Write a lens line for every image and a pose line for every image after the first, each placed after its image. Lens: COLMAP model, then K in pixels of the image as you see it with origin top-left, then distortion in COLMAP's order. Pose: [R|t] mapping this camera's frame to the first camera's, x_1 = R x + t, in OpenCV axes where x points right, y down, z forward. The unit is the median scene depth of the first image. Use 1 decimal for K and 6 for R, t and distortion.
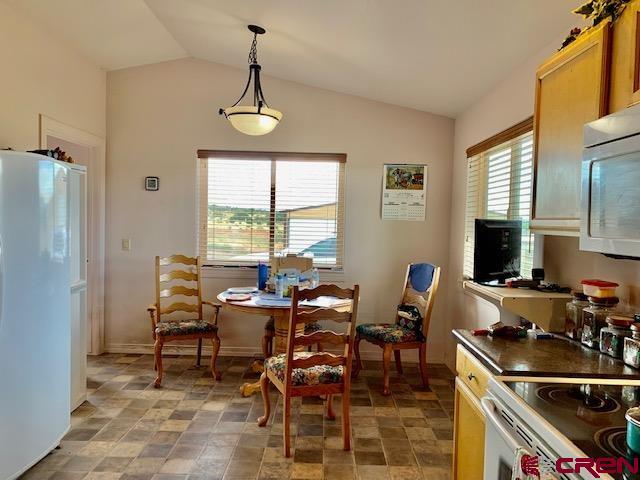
lens RADIAL K [[487.7, 0, 319.7], [0, 487.7, 239.6], [0, 0, 1]] dist [0.040644, -0.013688]
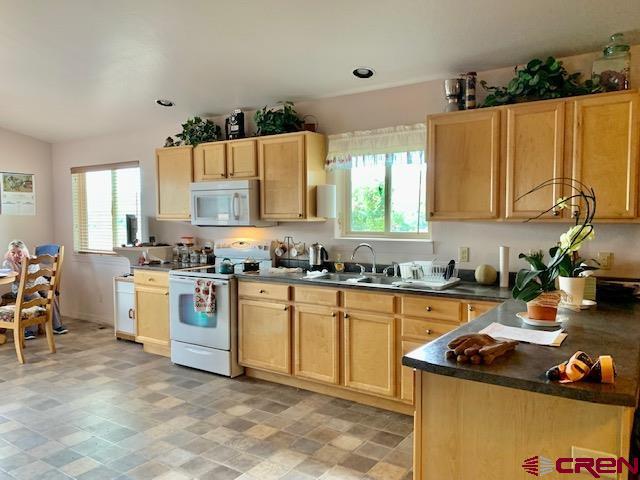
lens RADIAL K [[487.7, 0, 318.3], [0, 487.7, 242.6], [0, 0, 1]] dist [0.040644, -0.013688]
pose [[0.530790, -0.072455, 0.844401, -0.550596], [0.046714, 0.997325, 0.056213, -0.001323], [-0.846215, 0.009608, 0.532755, -0.427360]]
